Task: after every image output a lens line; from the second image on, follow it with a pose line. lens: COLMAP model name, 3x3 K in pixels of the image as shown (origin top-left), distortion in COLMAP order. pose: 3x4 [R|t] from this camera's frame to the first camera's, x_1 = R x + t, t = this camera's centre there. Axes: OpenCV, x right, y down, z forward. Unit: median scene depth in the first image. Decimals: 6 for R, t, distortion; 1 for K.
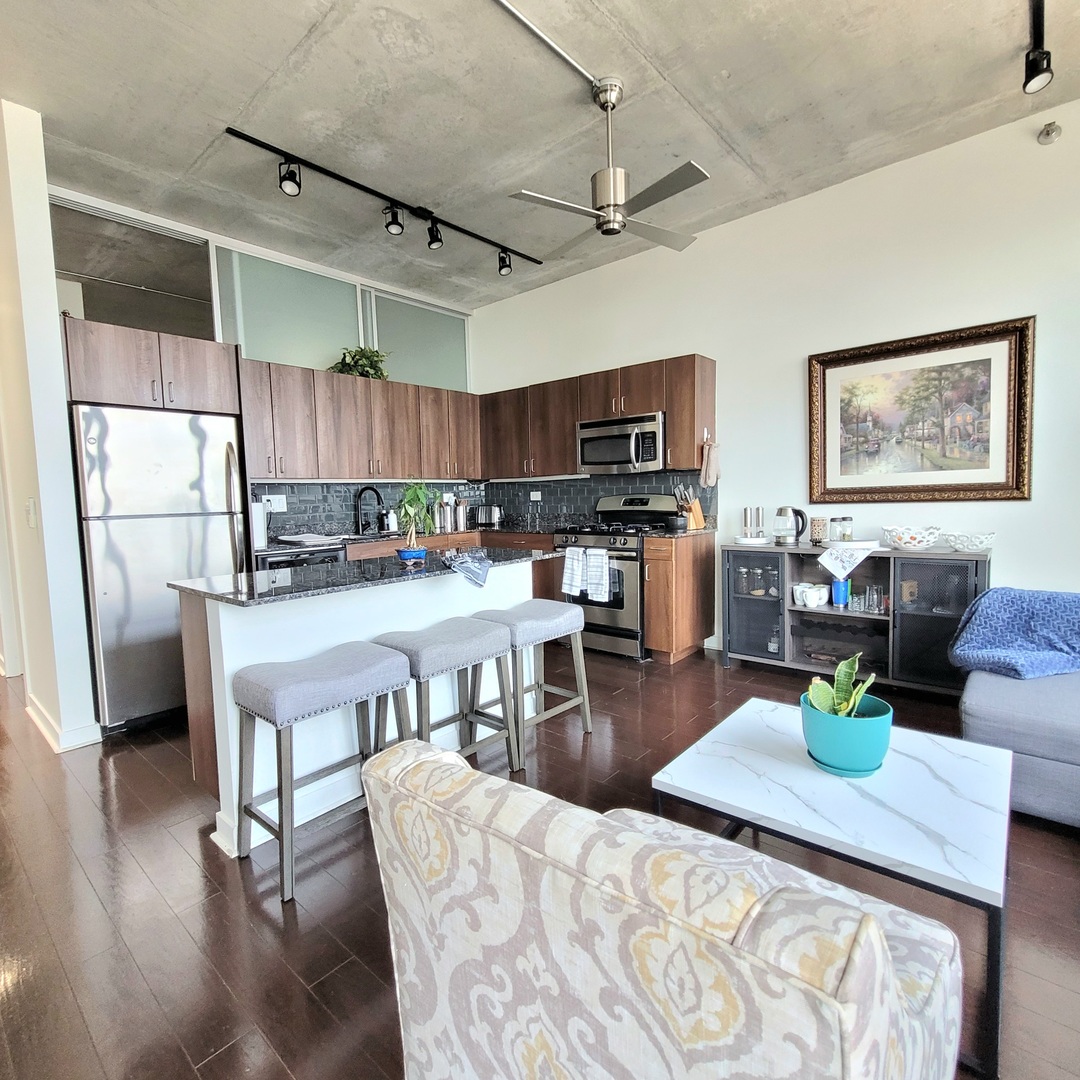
lens RADIAL K [[570.5, 0, 541.2], [0, 570.5, 537.0], [0, 0, 1]] dist [0.006174, -0.002154]
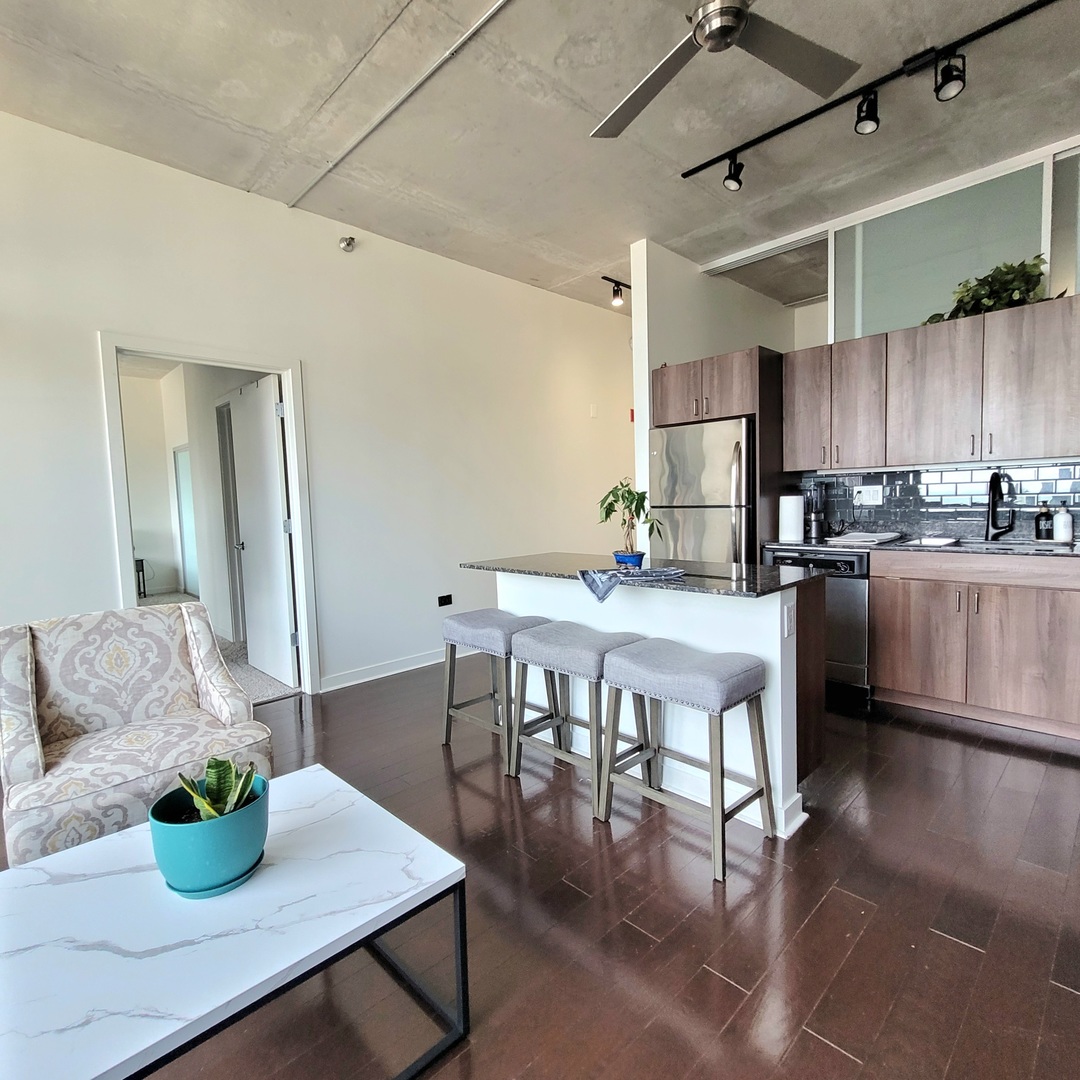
lens RADIAL K [[575.1, 0, 544.7], [0, 575.1, 540.0], [0, 0, 1]] dist [0.001586, -0.002145]
pose [[-0.078523, 0.100474, -0.991836, 0.552325], [-0.045584, 0.993506, 0.104252, -0.070573], [0.995870, 0.053398, -0.073433, 0.666782]]
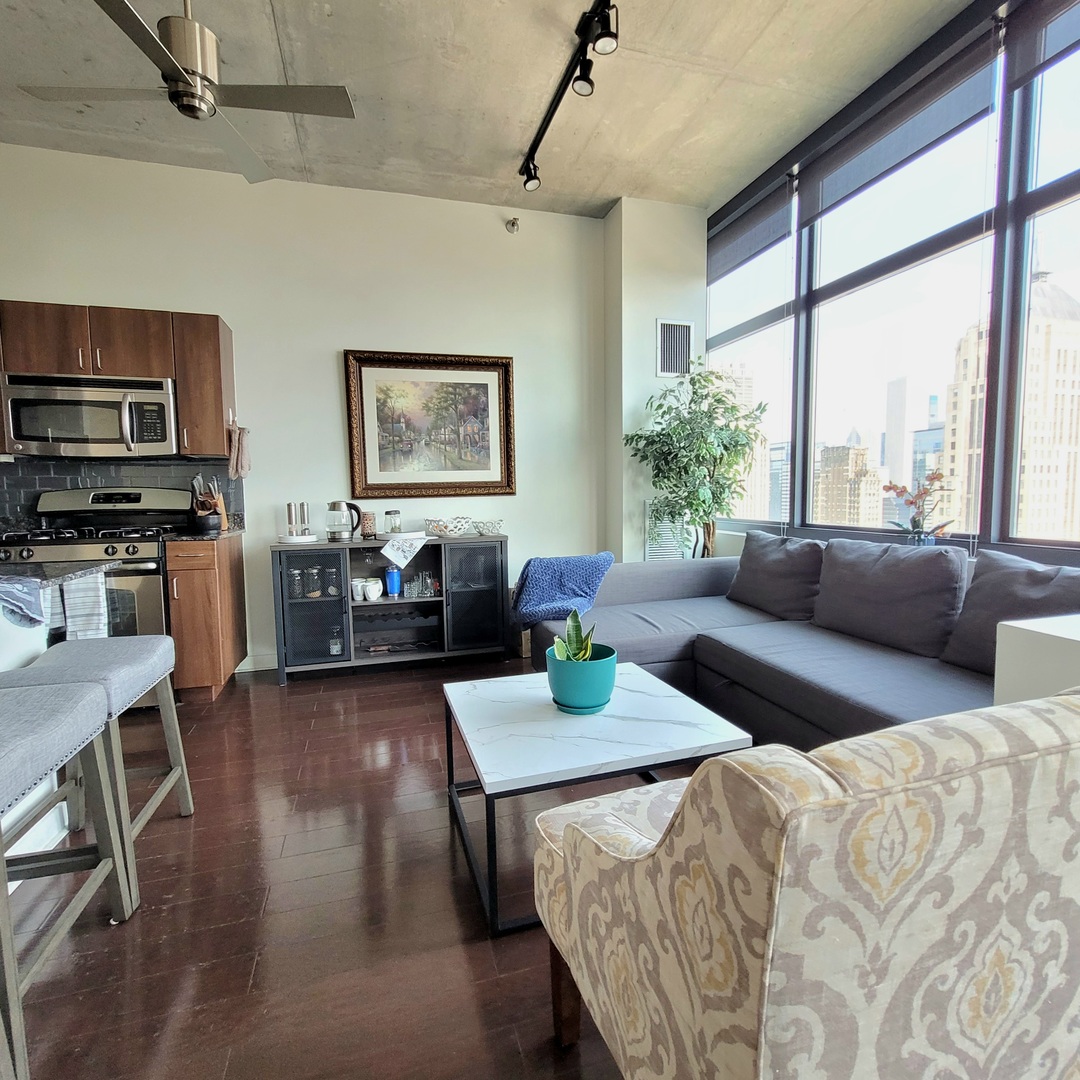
lens RADIAL K [[575.1, 0, 544.7], [0, 575.1, 540.0], [0, 0, 1]] dist [0.001586, -0.002145]
pose [[0.530959, -0.048561, 0.846005, -0.210724], [0.065054, 0.997746, 0.016443, 0.018878], [-0.844897, 0.046305, 0.532922, 0.192265]]
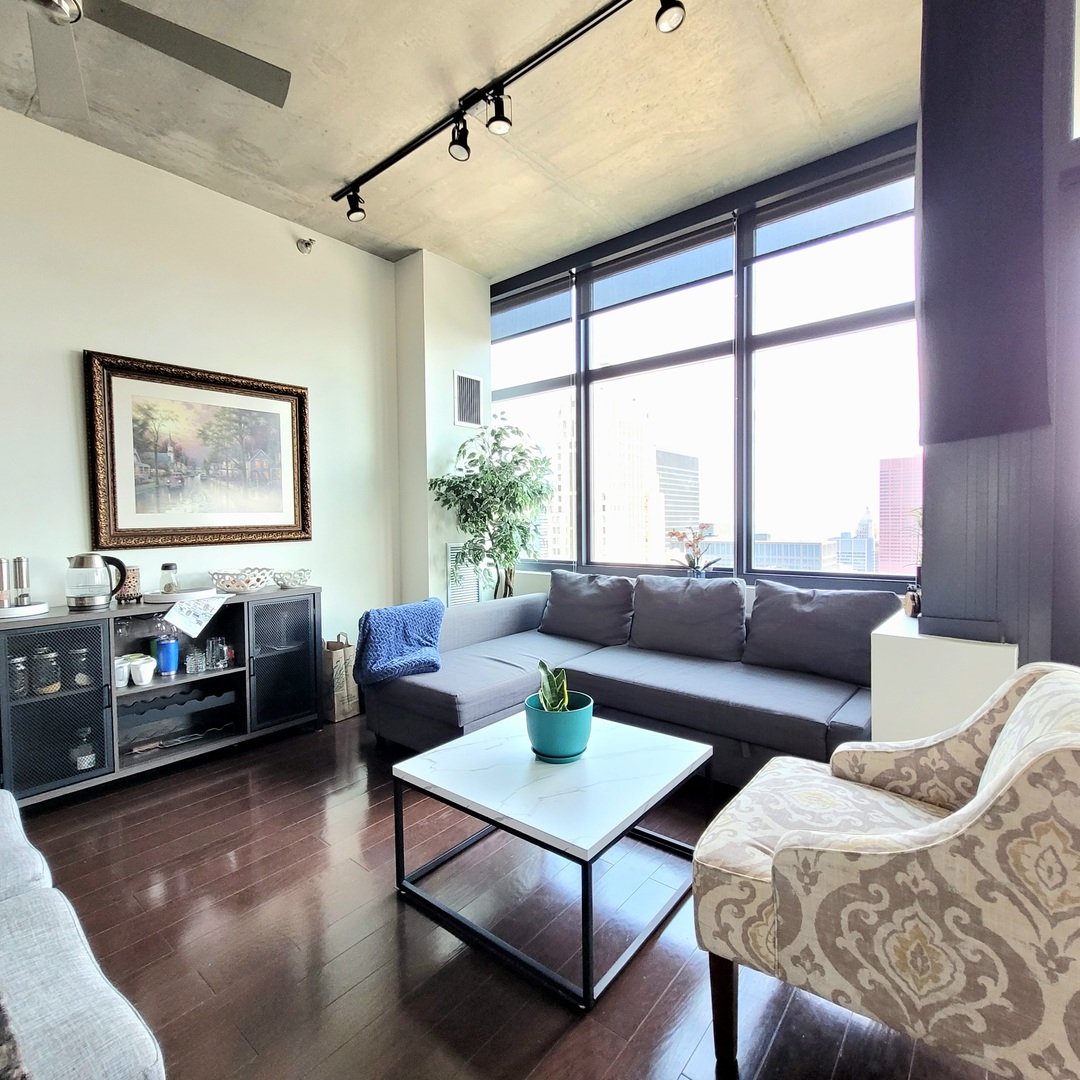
lens RADIAL K [[570.5, 0, 541.2], [0, 570.5, 537.0], [0, 0, 1]] dist [0.006174, -0.002154]
pose [[-0.026616, 0.000822, 0.999645, -0.291126], [0.091217, 0.995830, 0.001610, -0.024373], [-0.995475, 0.091227, -0.026580, 0.461580]]
